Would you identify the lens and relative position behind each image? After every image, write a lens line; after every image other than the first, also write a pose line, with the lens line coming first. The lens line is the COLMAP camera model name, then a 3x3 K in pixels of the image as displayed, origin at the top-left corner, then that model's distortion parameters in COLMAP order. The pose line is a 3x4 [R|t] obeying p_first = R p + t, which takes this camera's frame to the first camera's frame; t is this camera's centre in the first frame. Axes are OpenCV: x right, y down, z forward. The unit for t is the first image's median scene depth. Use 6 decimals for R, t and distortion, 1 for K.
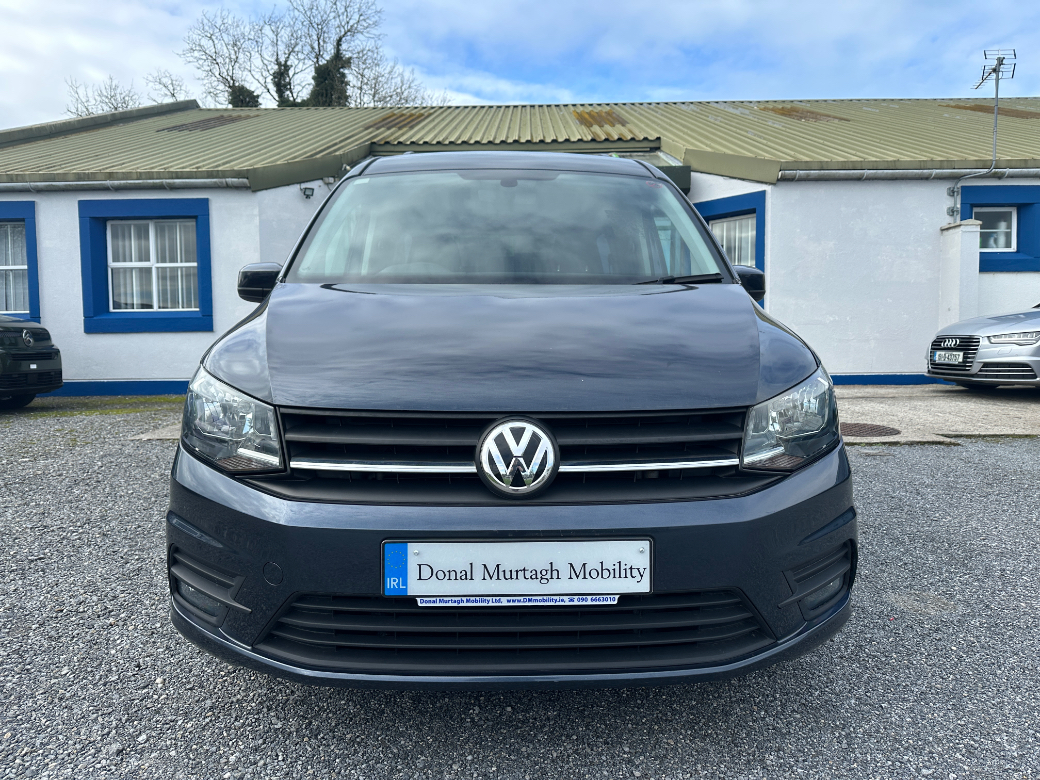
lens RADIAL K [[732.9, 0, 536.5], [0, 732.9, 386.3], [0, 0, 1]] dist [0.060343, -0.103482]
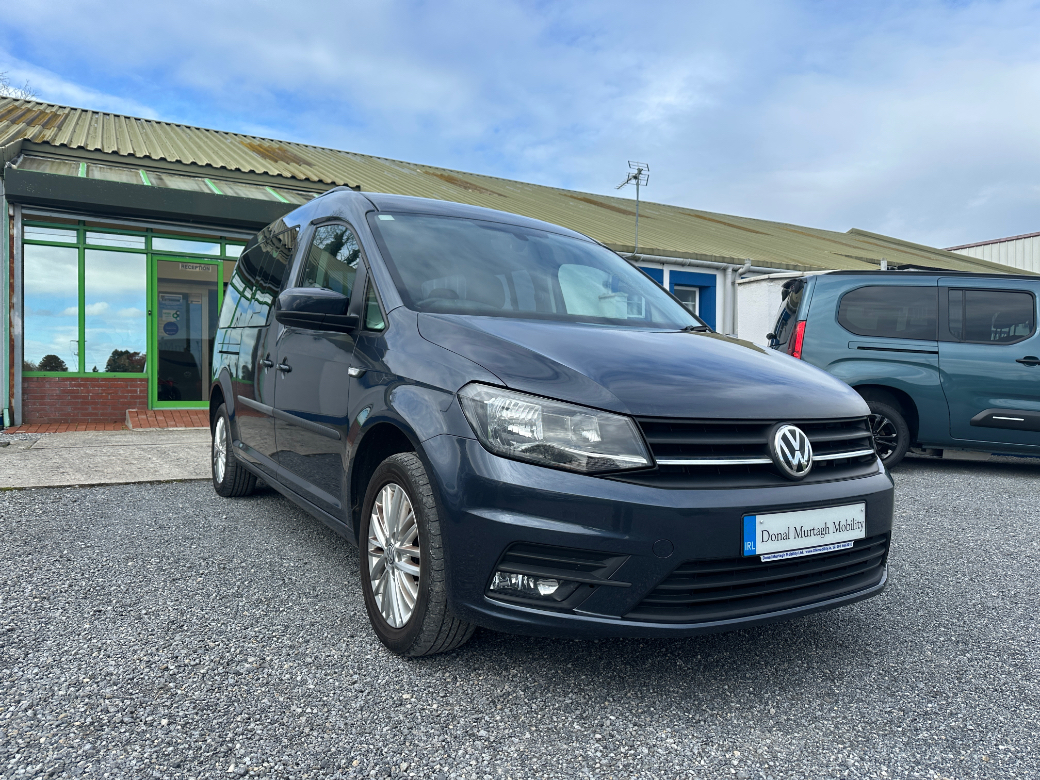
lens RADIAL K [[735.9, 0, 520.0], [0, 735.9, 390.0], [0, 0, 1]] dist [0.002206, -0.046849]
pose [[0.860209, 0.019150, 0.509582, -1.143993], [0.008731, 0.998595, -0.052265, 0.047576], [-0.509867, 0.049408, 0.858833, 0.053070]]
